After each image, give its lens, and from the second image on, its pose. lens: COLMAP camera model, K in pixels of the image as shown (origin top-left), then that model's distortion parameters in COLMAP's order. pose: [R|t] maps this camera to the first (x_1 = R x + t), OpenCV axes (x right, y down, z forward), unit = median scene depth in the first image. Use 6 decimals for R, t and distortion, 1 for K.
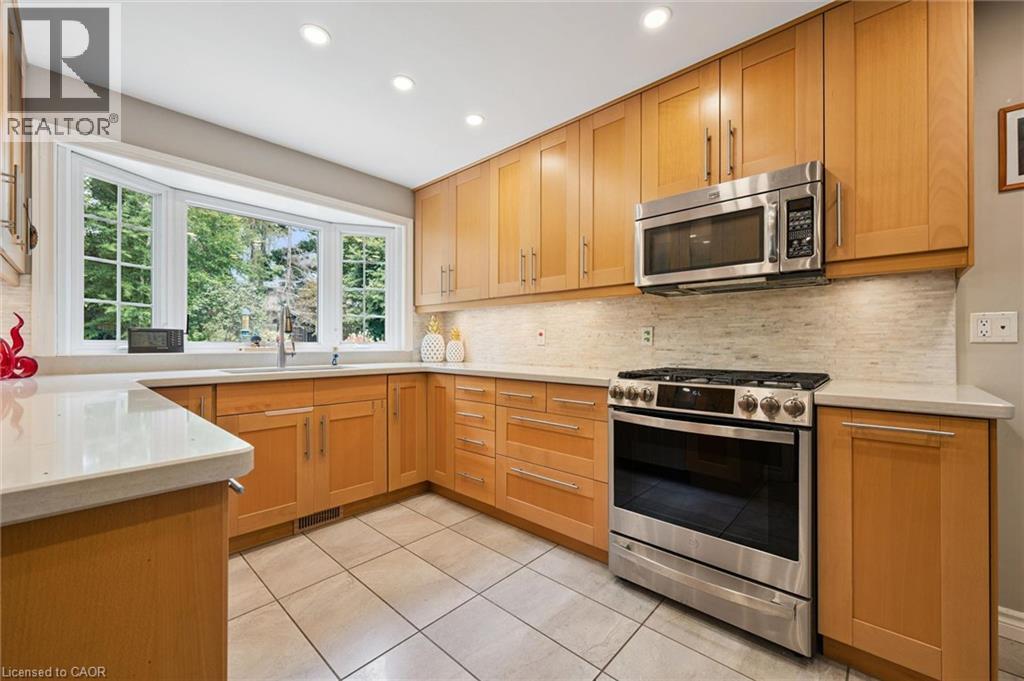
lens RADIAL K [[403.0, 0, 512.1], [0, 403.0, 342.5], [0, 0, 1]] dist [0.000948, 0.000025]
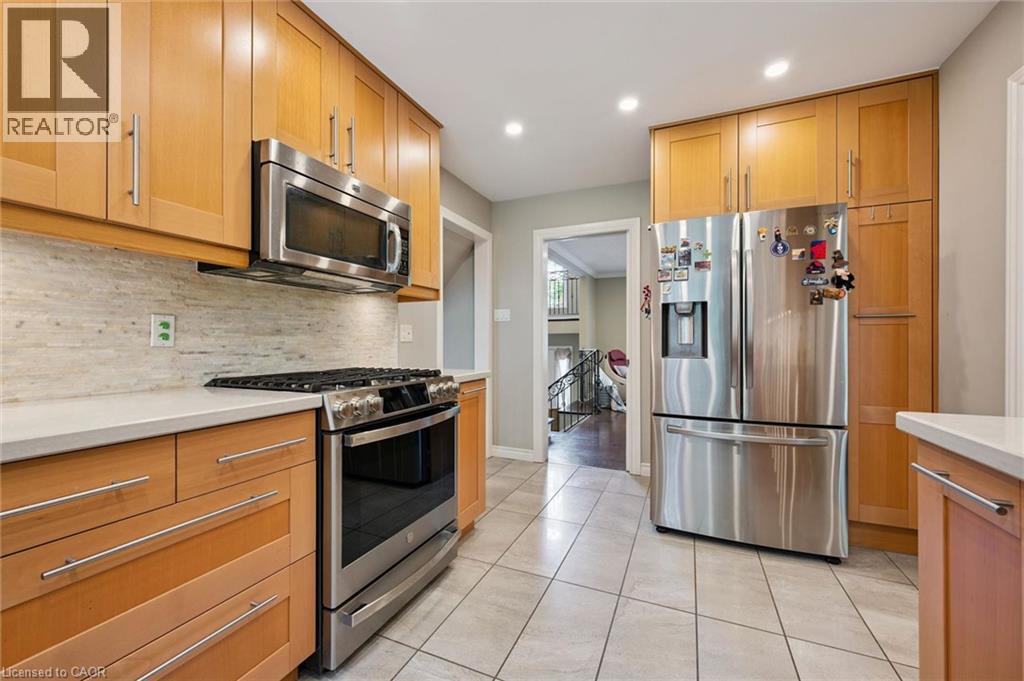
lens RADIAL K [[403.0, 0, 511.7], [0, 403.0, 341.0], [0, 0, 1]] dist [0.000948, 0.000025]
pose [[-0.331028, 0.003187, 0.943615, -0.448947], [-0.000068, 0.999994, -0.003401, 0.001736], [-0.943621, -0.001190, -0.331026, 0.813270]]
